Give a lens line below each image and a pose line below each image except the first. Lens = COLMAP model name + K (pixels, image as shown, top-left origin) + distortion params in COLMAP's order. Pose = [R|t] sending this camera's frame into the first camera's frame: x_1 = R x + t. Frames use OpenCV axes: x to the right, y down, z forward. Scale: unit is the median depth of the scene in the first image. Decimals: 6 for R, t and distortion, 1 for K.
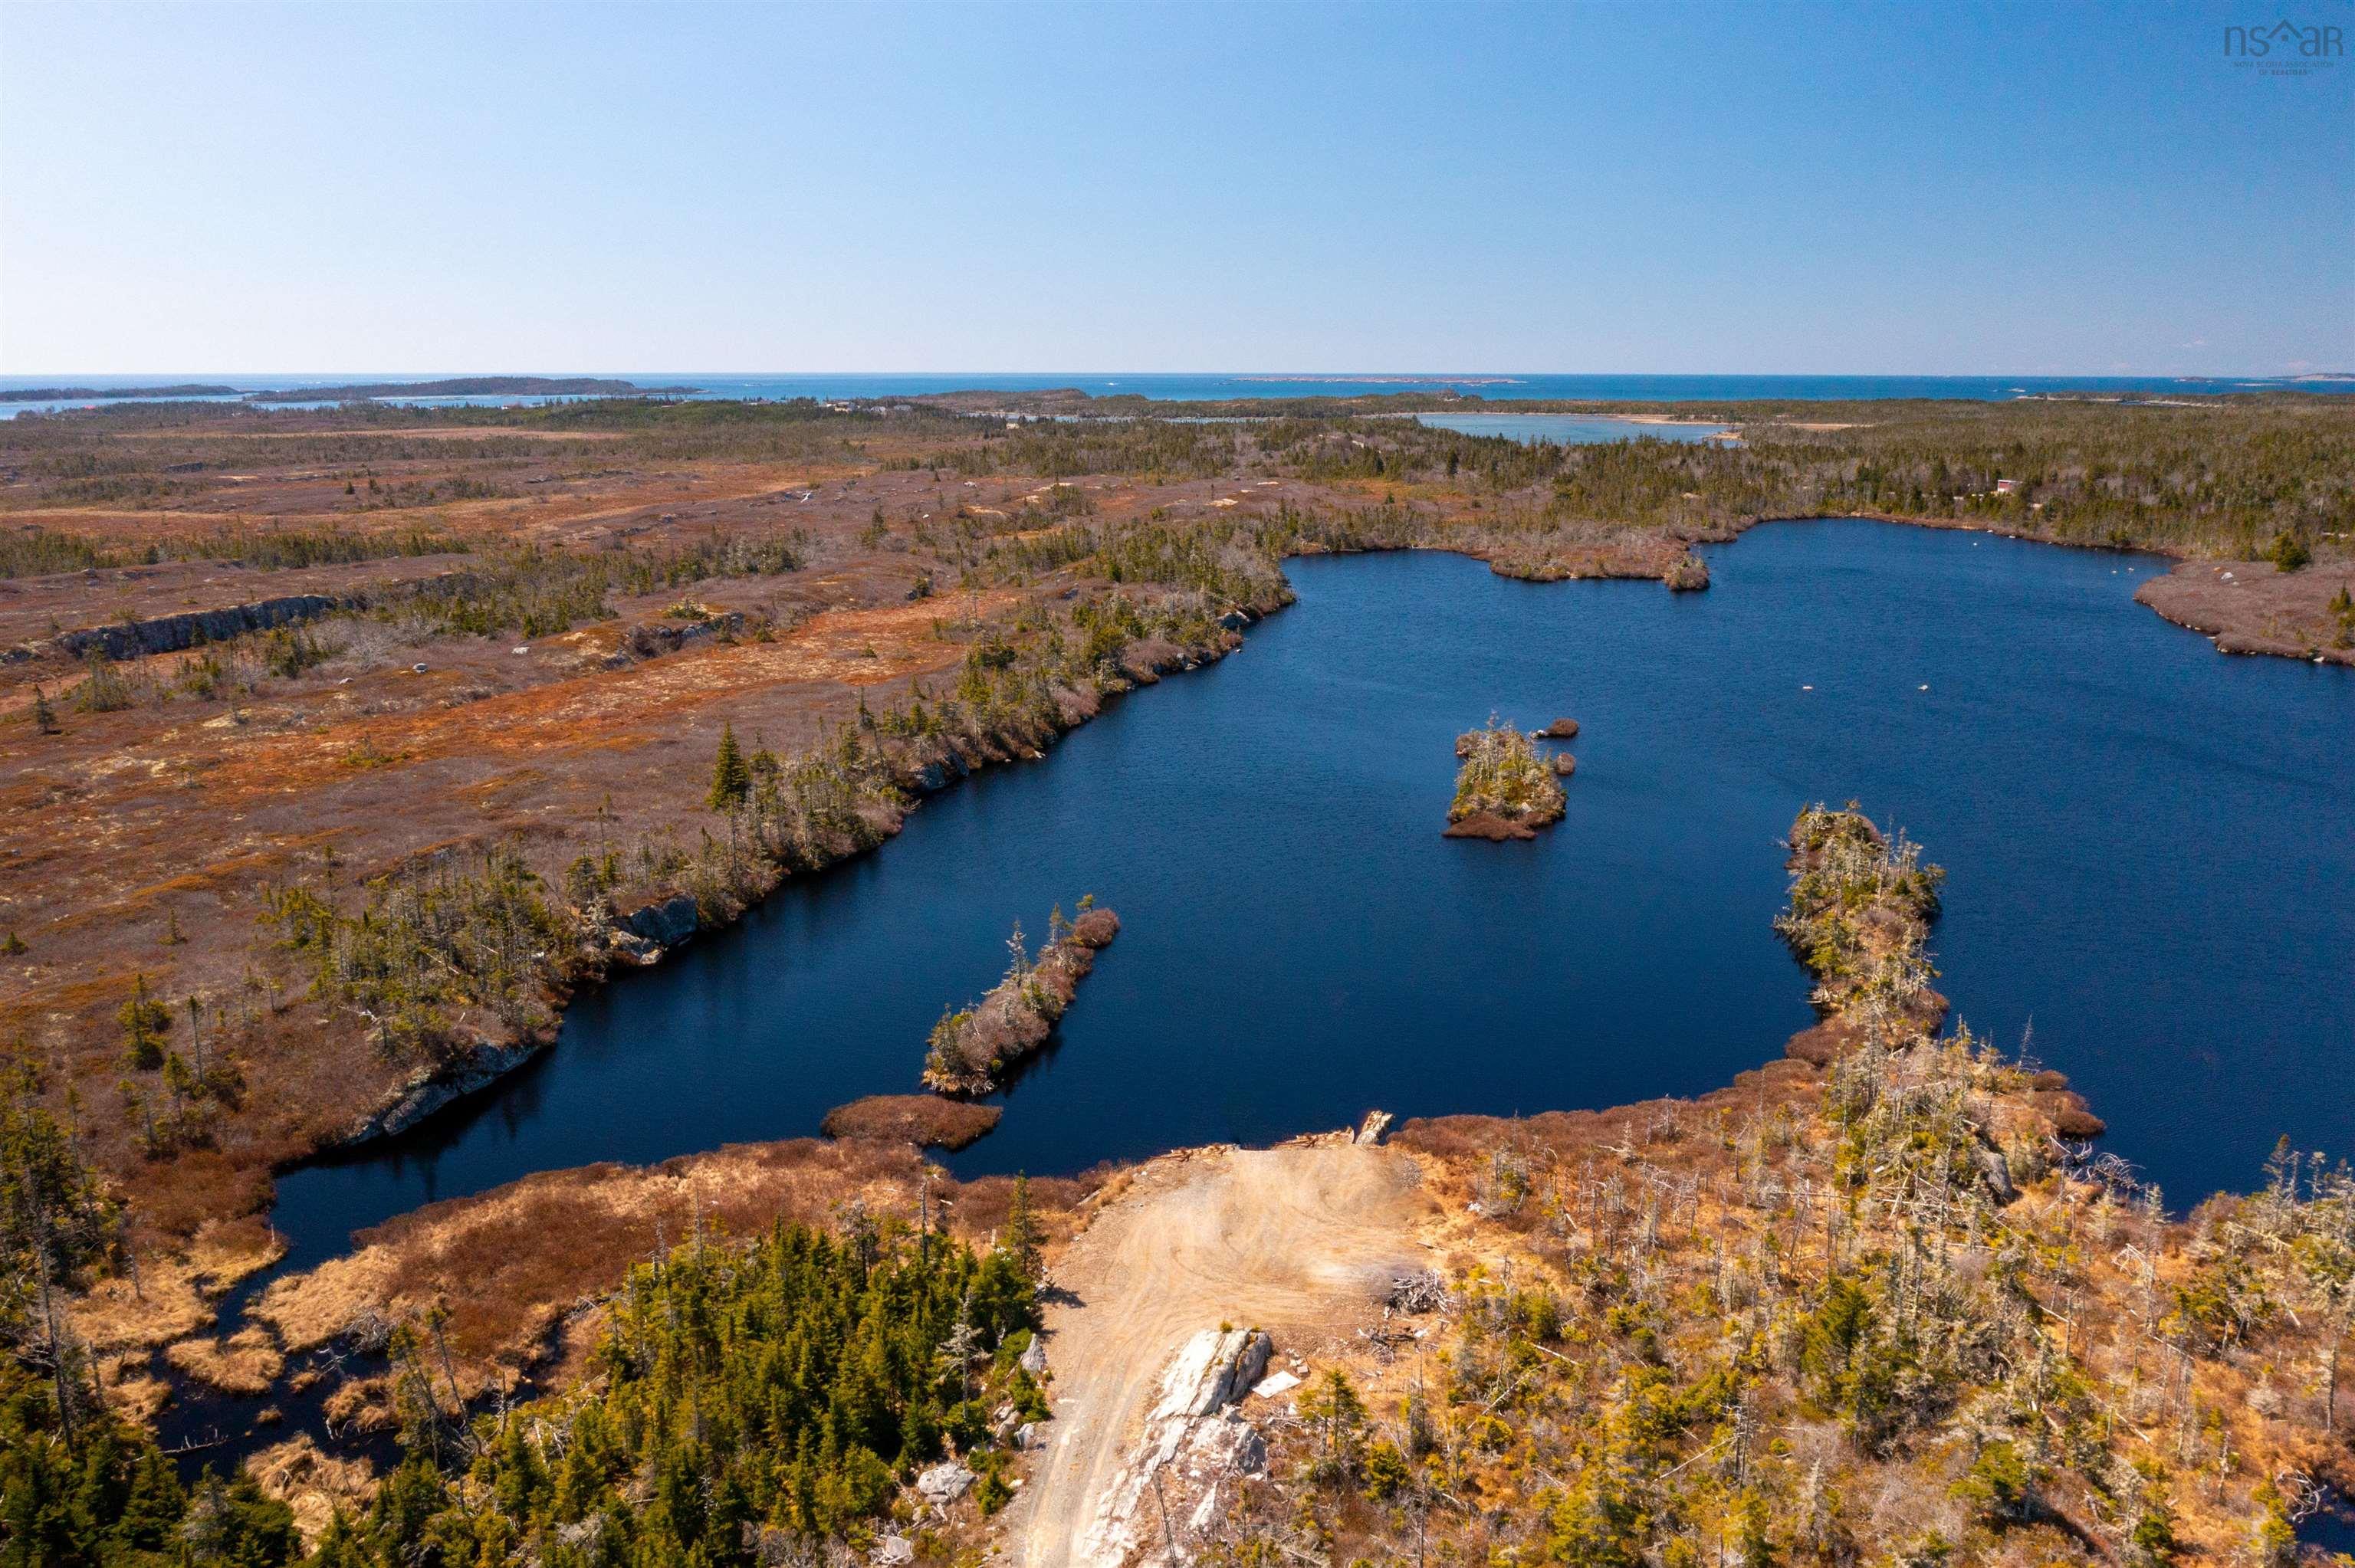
lens RADIAL K [[1864.8, 0, 1177.5], [0, 1864.8, 784.0], [0, 0, 1]] dist [-0.026677, 0.011137]
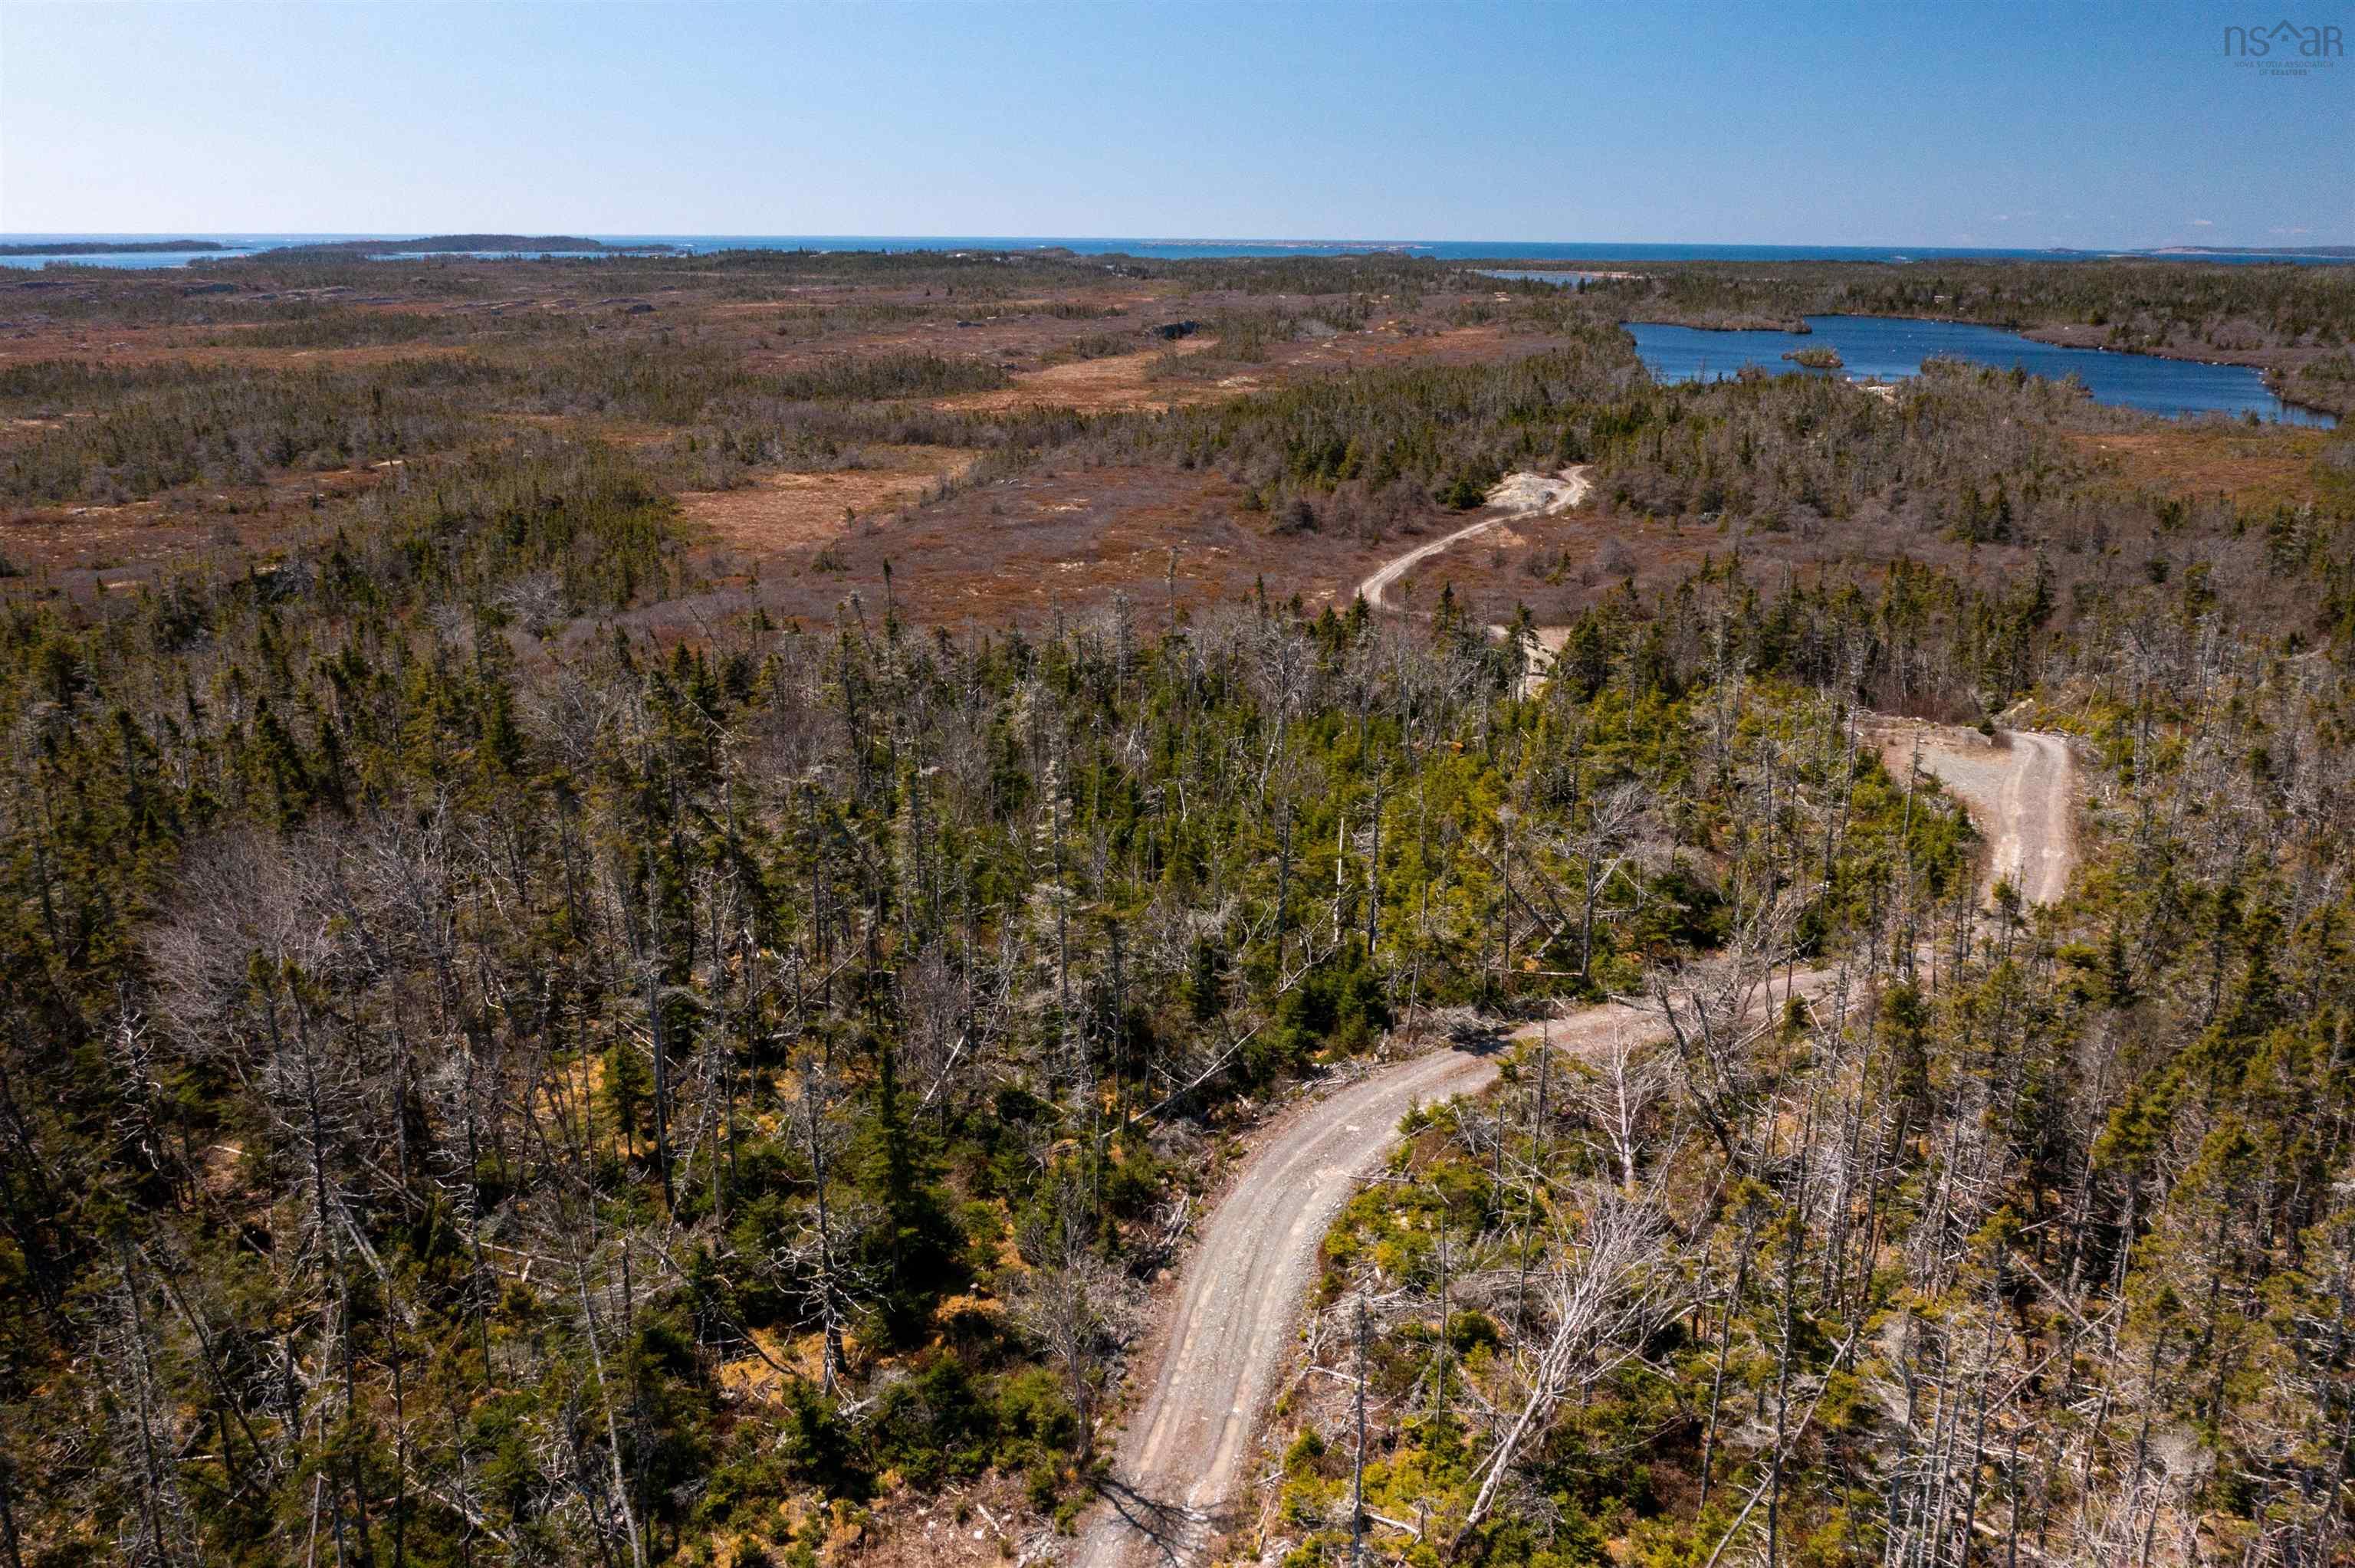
lens RADIAL K [[1940.8, 0, 1177.5], [0, 1940.8, 784.0], [0, 0, 1]] dist [-0.036652, 0.002686]
pose [[0.997174, -0.014440, 0.073732, -0.830969], [0.010163, 0.998262, 0.058053, 0.378359], [-0.074442, -0.057140, 0.995587, -1.548985]]
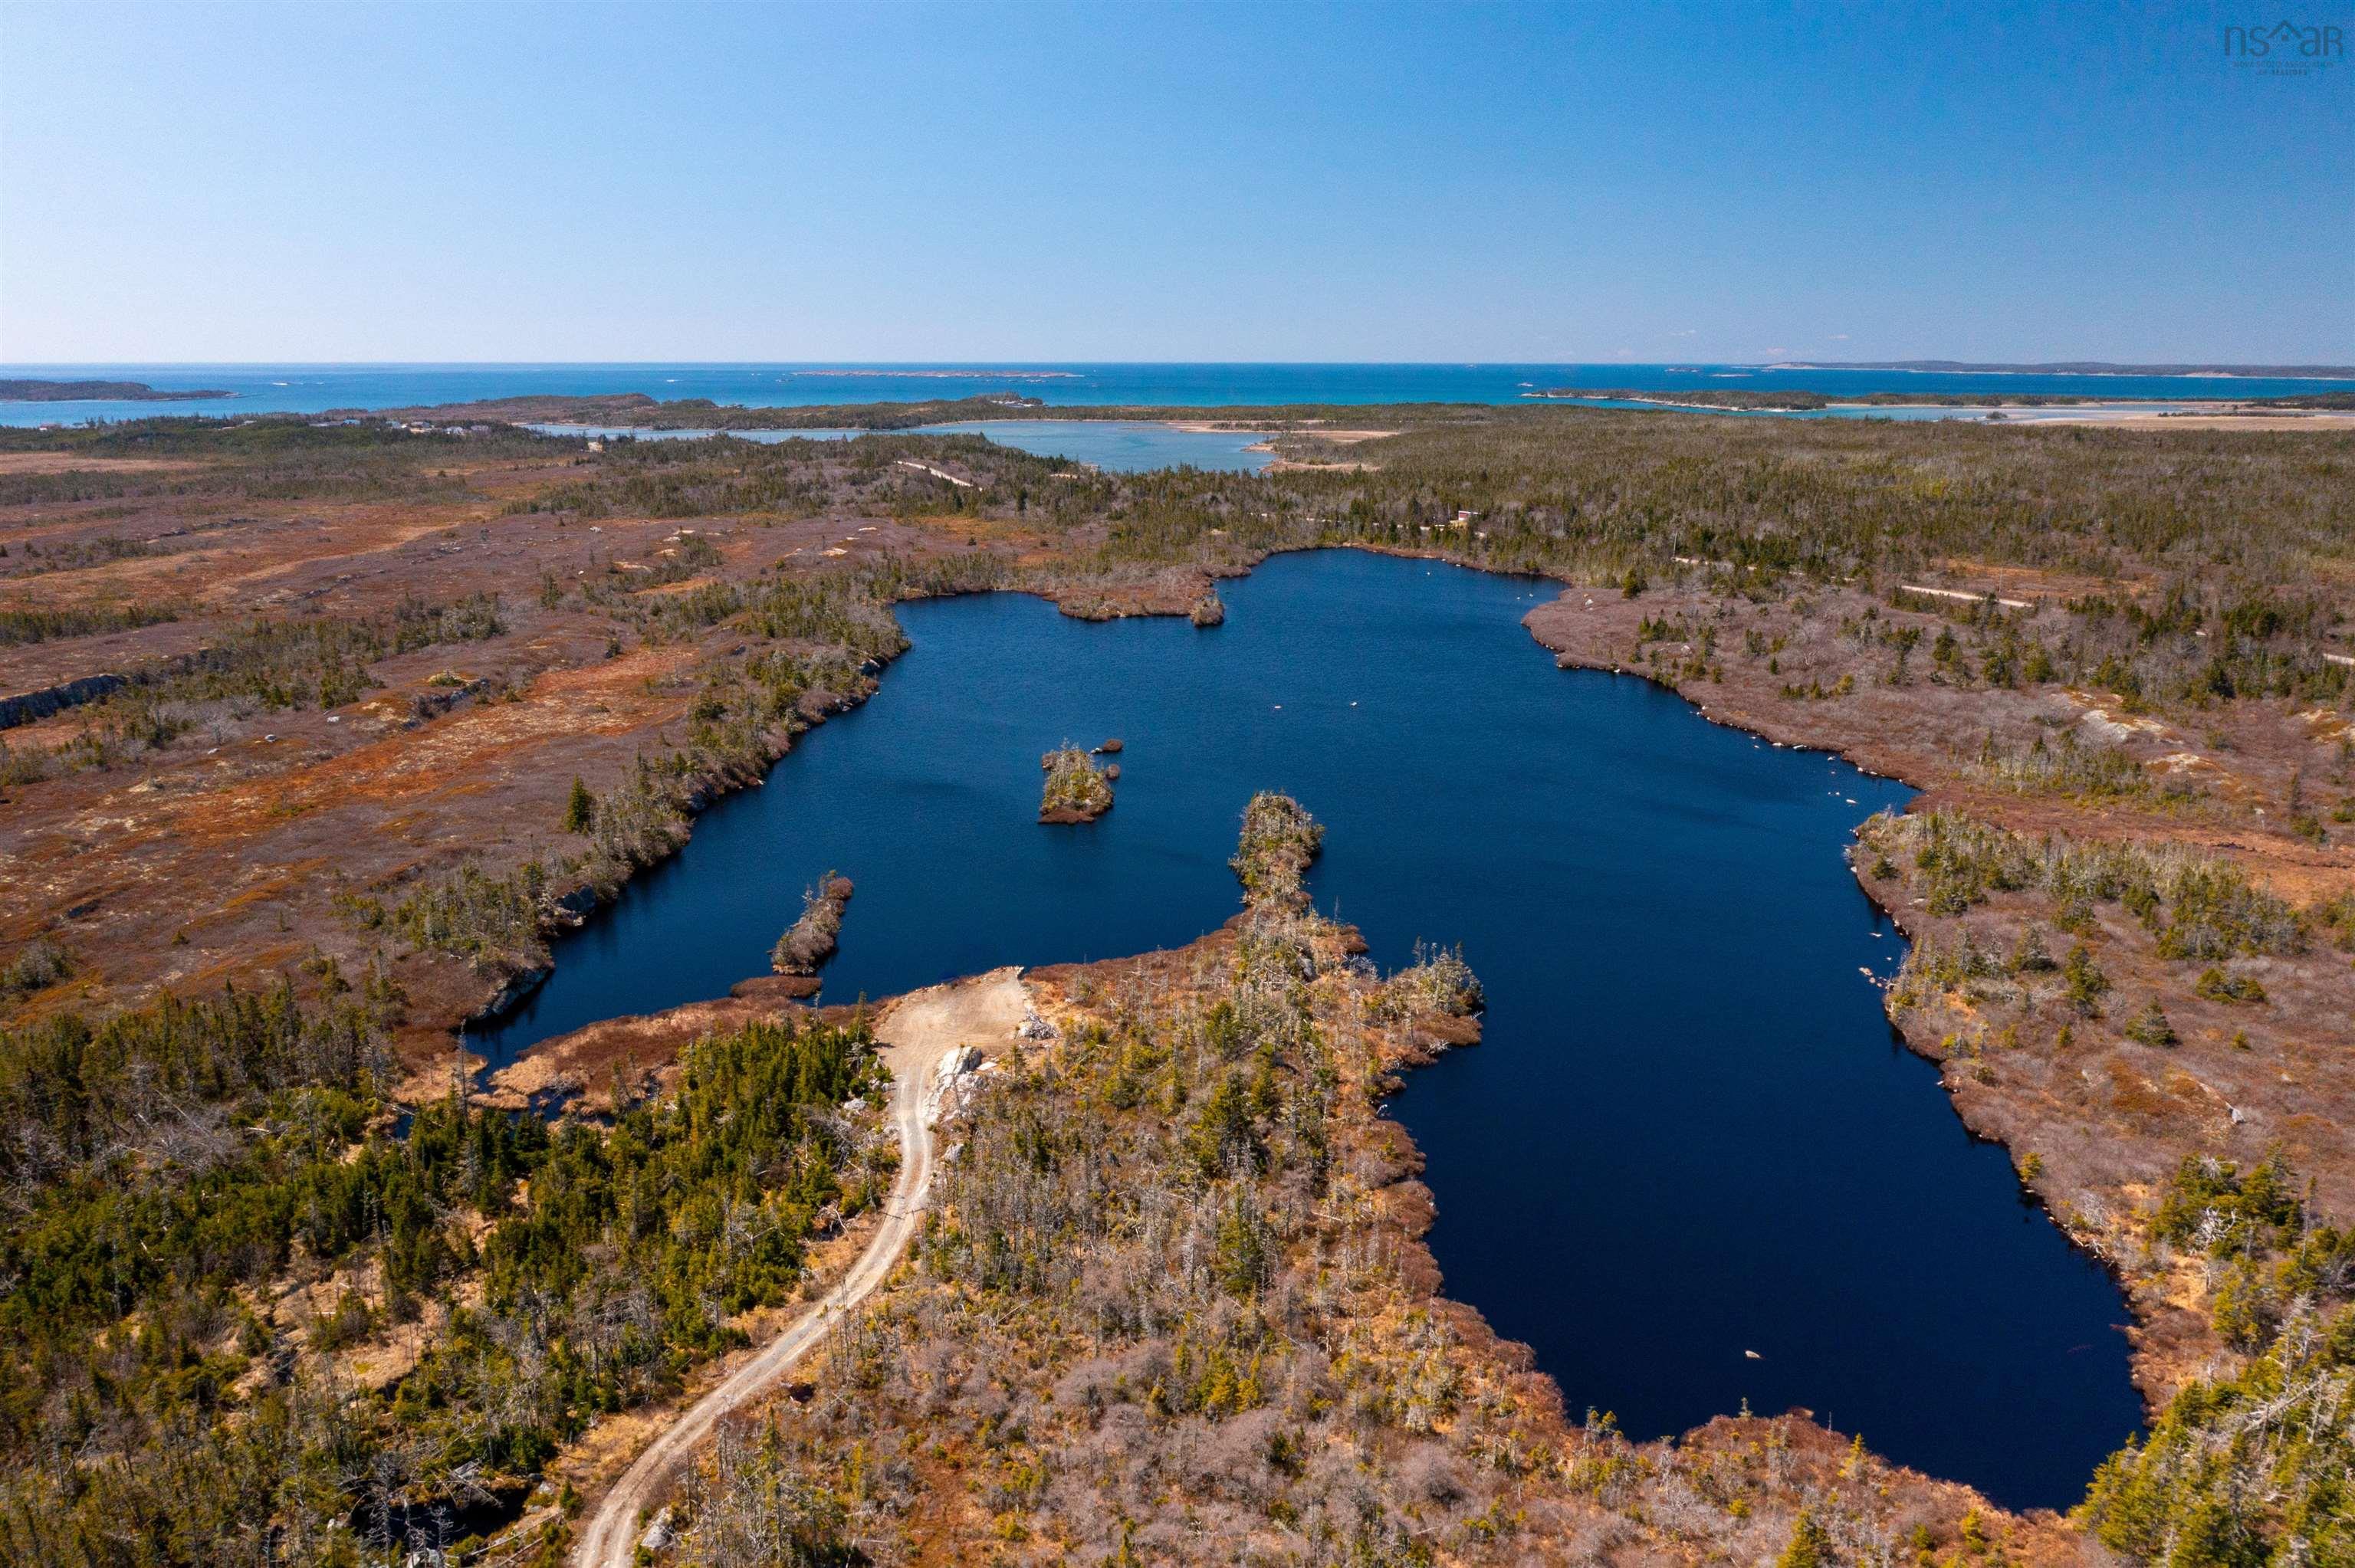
lens RADIAL K [[1864.8, 0, 1177.5], [0, 1864.8, 784.0], [0, 0, 1]] dist [-0.026677, 0.011137]
pose [[0.973631, -0.049796, 0.222628, -0.071606], [0.048105, 0.998757, 0.013014, -0.015468], [-0.222999, -0.001961, 0.974817, -0.438936]]
